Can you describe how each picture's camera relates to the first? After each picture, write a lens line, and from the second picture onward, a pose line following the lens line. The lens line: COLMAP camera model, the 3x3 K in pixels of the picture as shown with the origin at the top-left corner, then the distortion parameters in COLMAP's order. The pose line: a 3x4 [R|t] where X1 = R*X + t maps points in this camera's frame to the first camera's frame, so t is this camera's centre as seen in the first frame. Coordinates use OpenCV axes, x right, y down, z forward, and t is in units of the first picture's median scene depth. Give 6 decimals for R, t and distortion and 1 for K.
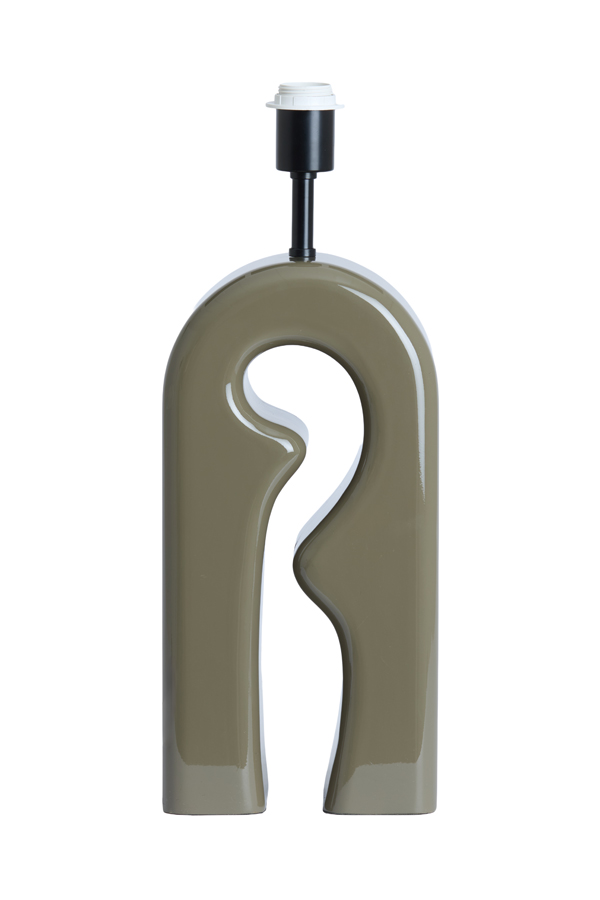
lens RADIAL K [[3409.3, 0, 300.5], [0, 3409.3, 451.7], [0, 0, 1]] dist [-0.022388, 0.000000]
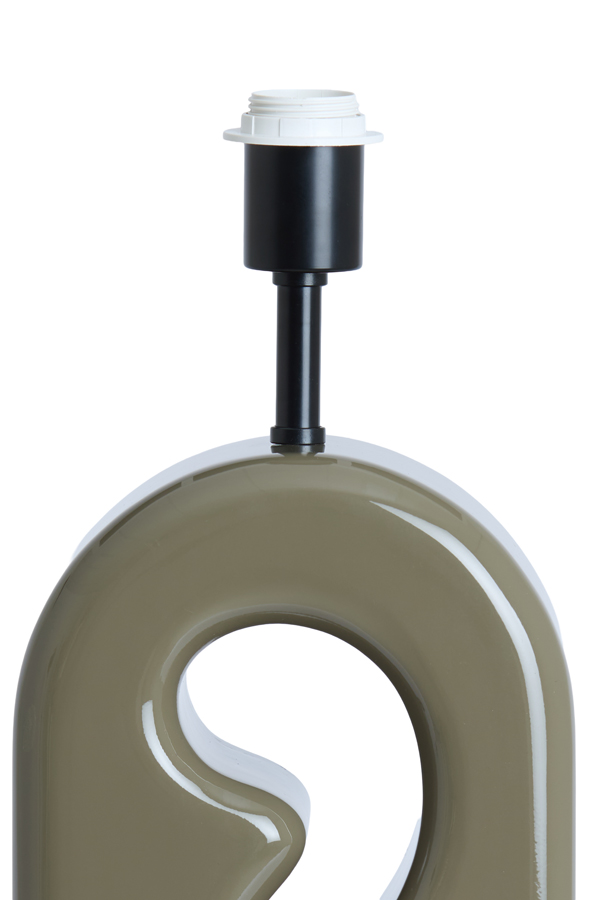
lens RADIAL K [[3409.3, 0, 297.8], [0, 3409.3, 450.1], [0, 0, 1]] dist [-0.022388, 0.000000]
pose [[0.999975, -0.000006, 0.007049, -0.002895], [0.000024, 0.999997, -0.002577, -0.055084], [-0.007049, 0.002577, 0.999972, 0.508498]]
